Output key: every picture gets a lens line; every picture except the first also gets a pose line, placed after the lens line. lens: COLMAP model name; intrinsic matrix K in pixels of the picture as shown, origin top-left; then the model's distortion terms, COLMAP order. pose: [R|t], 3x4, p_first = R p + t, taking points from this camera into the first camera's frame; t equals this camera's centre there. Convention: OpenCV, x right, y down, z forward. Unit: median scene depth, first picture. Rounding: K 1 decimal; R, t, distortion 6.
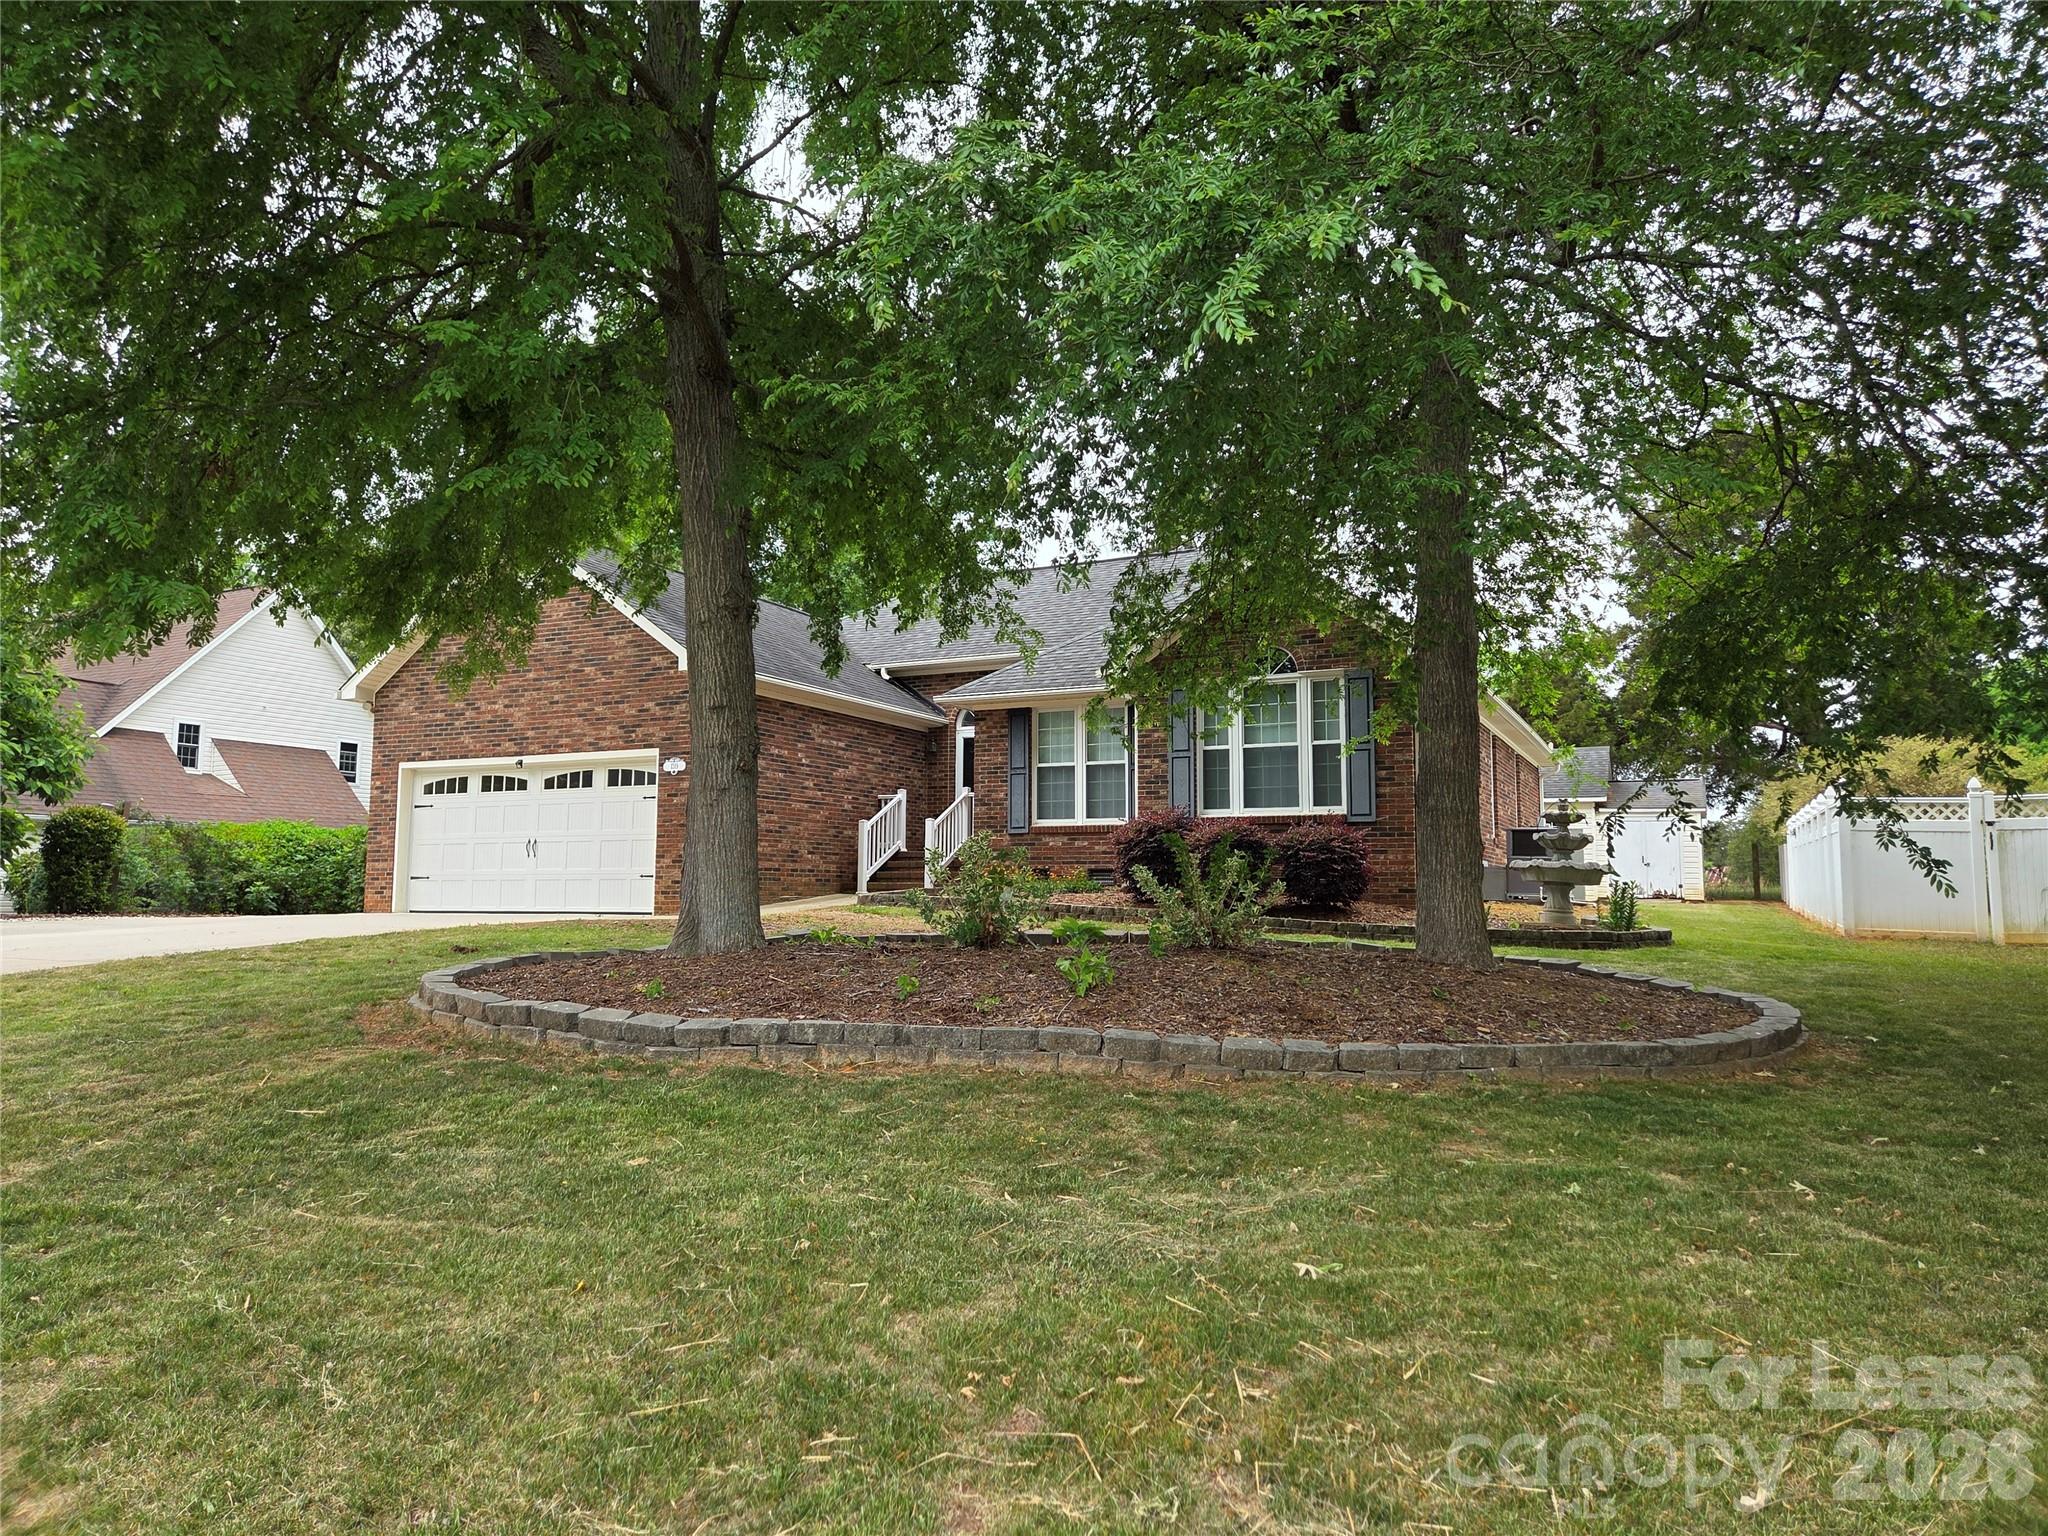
lens RADIAL K [[1392.9, 0, 1017.4], [0, 1392.9, 749.9], [0, 0, 1]] dist [0.075672, -0.063834]
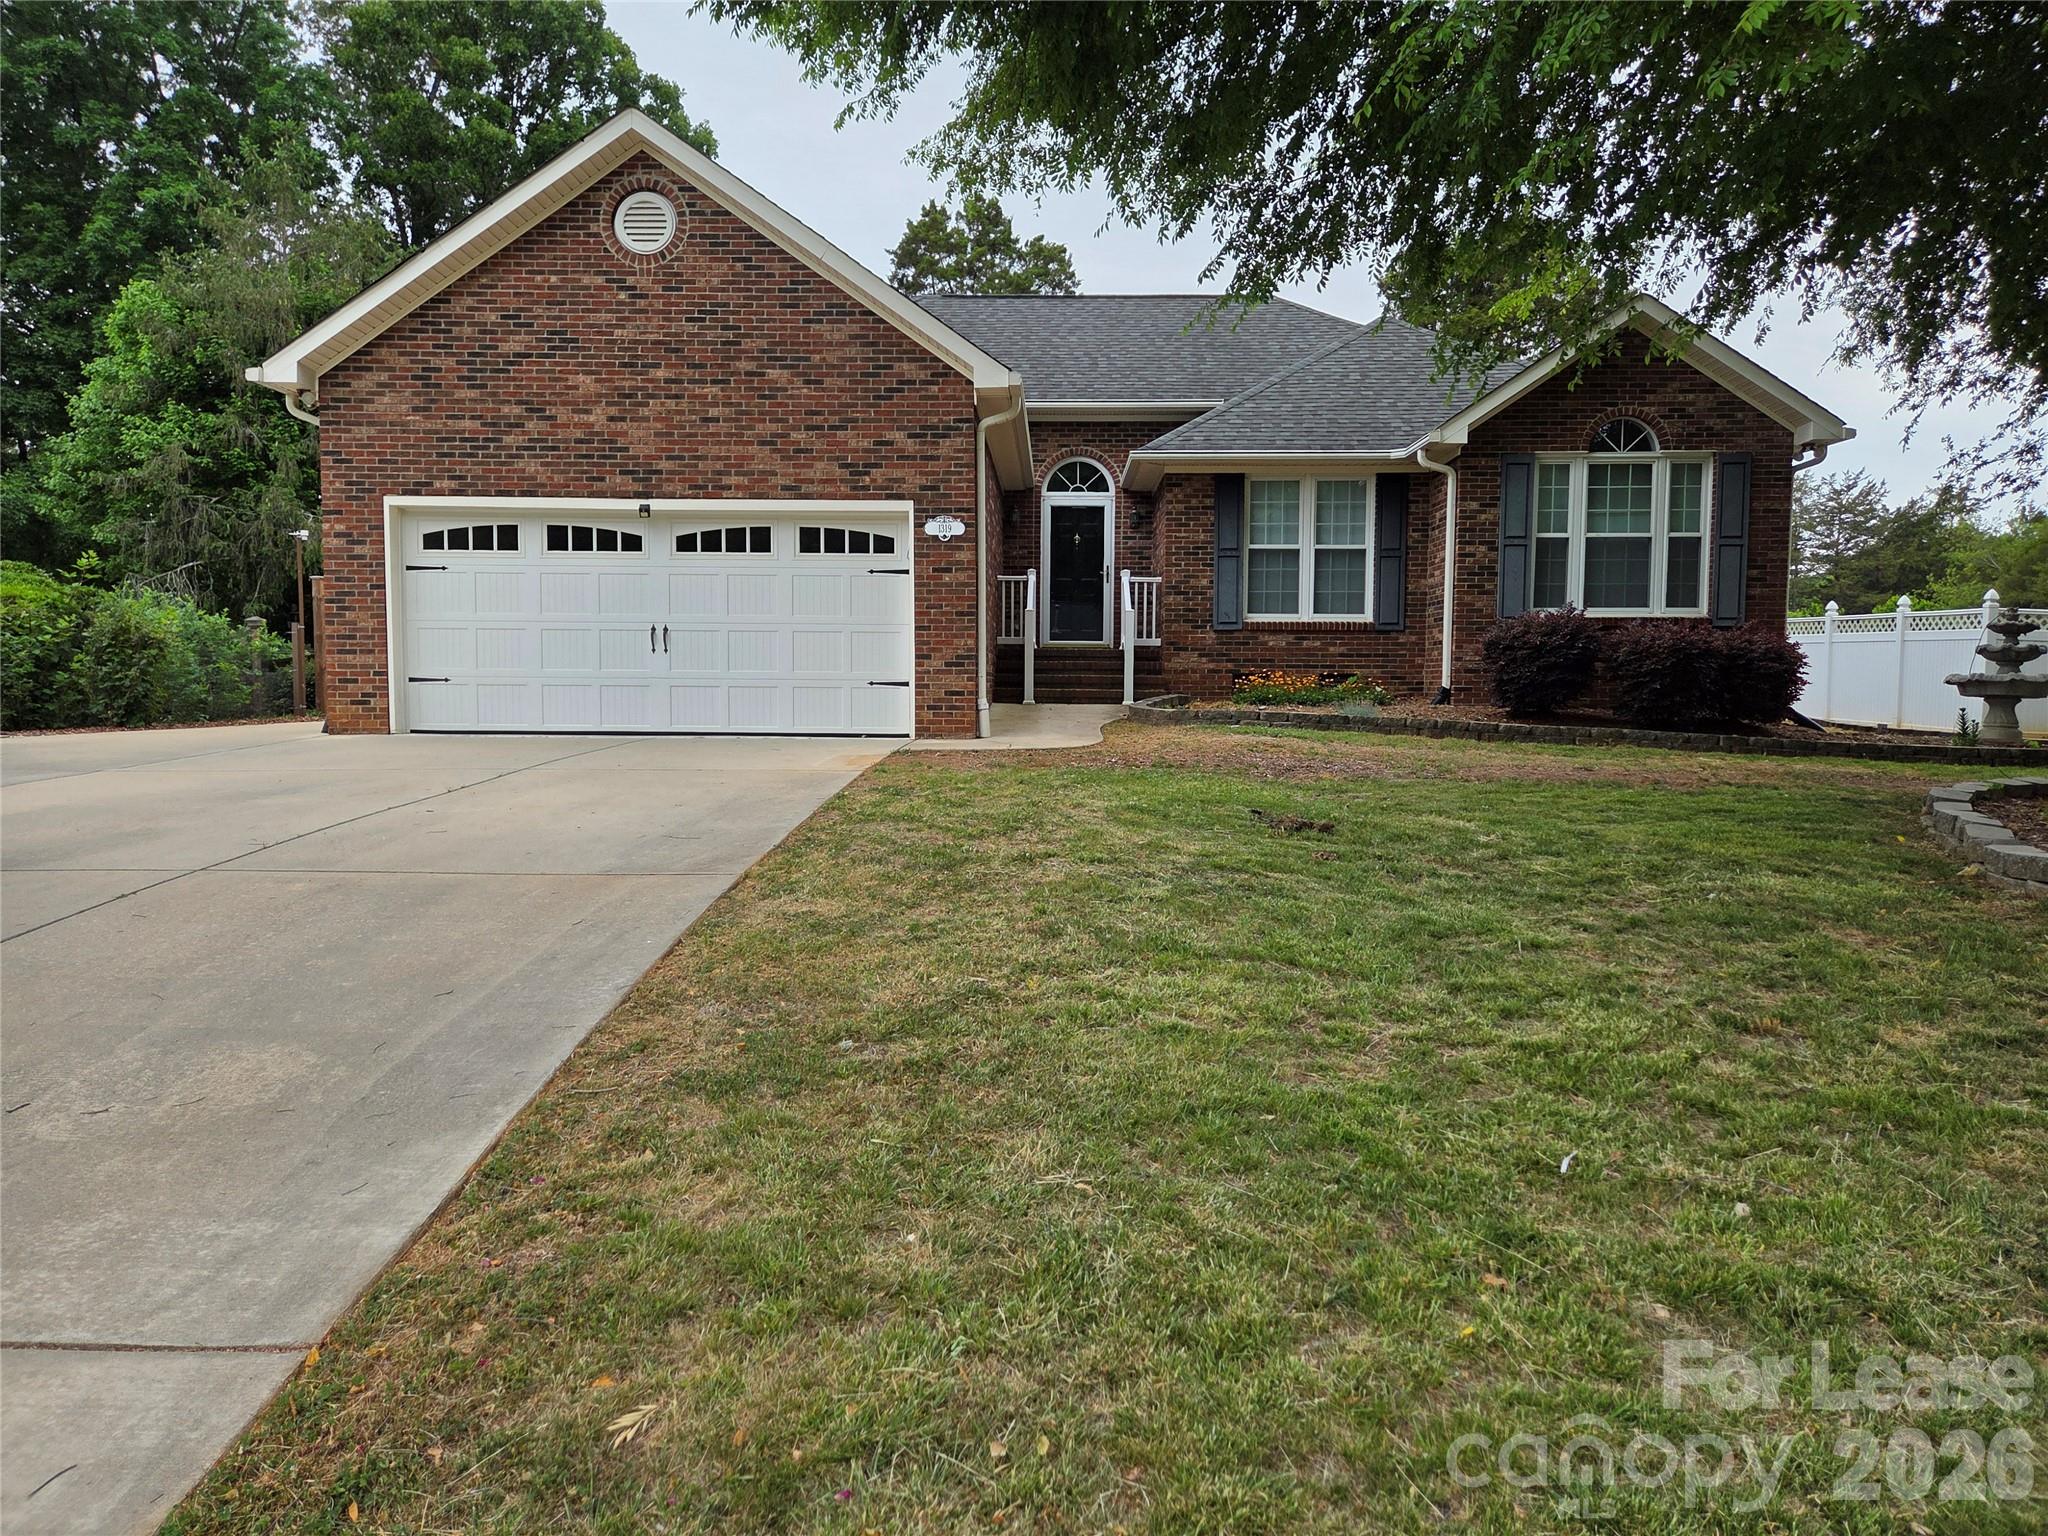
lens RADIAL K [[1392.9, 0, 1027.1], [0, 1392.9, 757.2], [0, 0, 1]] dist [0.075672, -0.063834]
pose [[0.903588, -0.021982, 0.427839, -0.475168], [-0.047658, 0.987326, 0.151381, 0.015826], [-0.425744, -0.157176, 0.891088, 0.318007]]
